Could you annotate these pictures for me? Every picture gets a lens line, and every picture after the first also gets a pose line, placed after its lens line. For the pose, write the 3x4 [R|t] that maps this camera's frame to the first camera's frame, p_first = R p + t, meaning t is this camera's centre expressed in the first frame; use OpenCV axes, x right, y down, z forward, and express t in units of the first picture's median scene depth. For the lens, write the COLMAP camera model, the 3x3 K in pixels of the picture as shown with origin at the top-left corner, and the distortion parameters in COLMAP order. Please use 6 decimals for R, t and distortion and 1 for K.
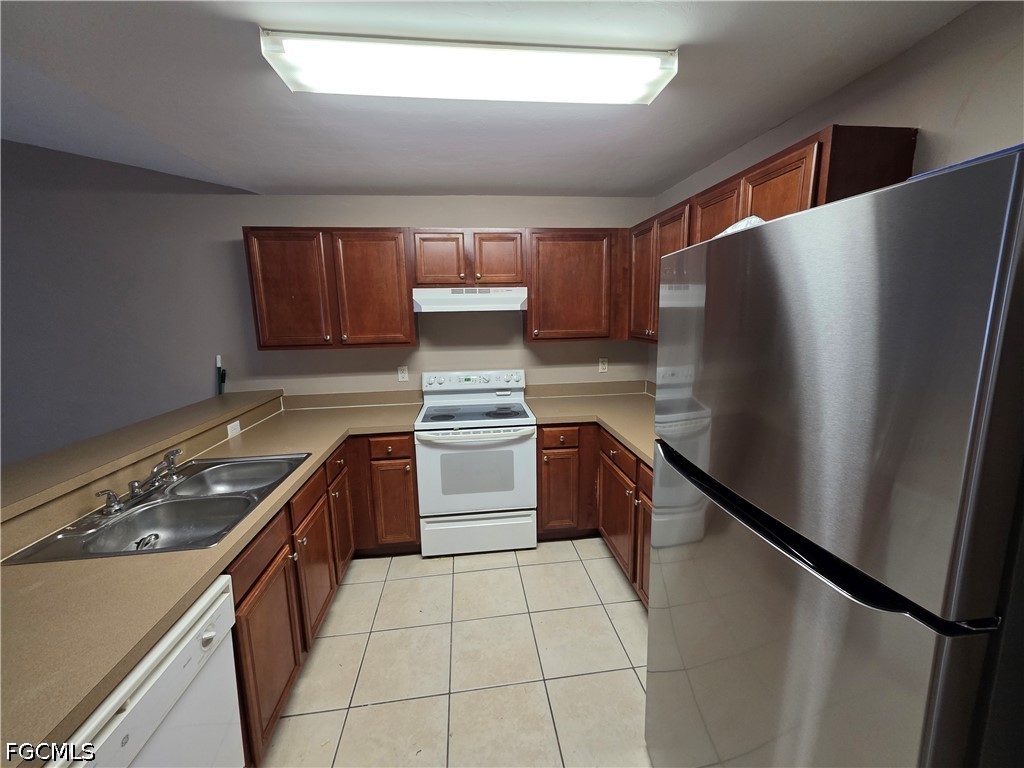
lens RADIAL K [[409.0, 0, 514.1], [0, 409.0, 382.2], [0, 0, 1]] dist [0.004580, -0.000625]
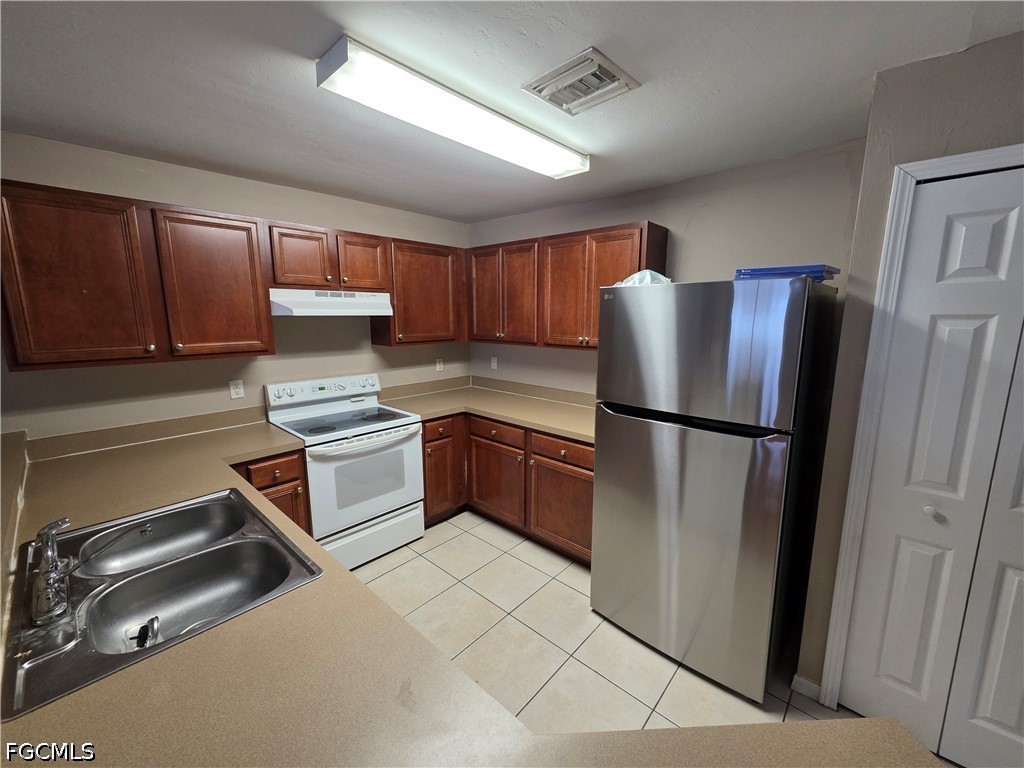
lens RADIAL K [[409.0, 0, 513.6], [0, 409.0, 382.5], [0, 0, 1]] dist [0.004580, -0.000625]
pose [[0.761017, -0.087922, 0.642746, -0.431244], [0.092536, 0.995354, 0.026592, -0.004491], [-0.642098, 0.039241, 0.765618, 0.005486]]
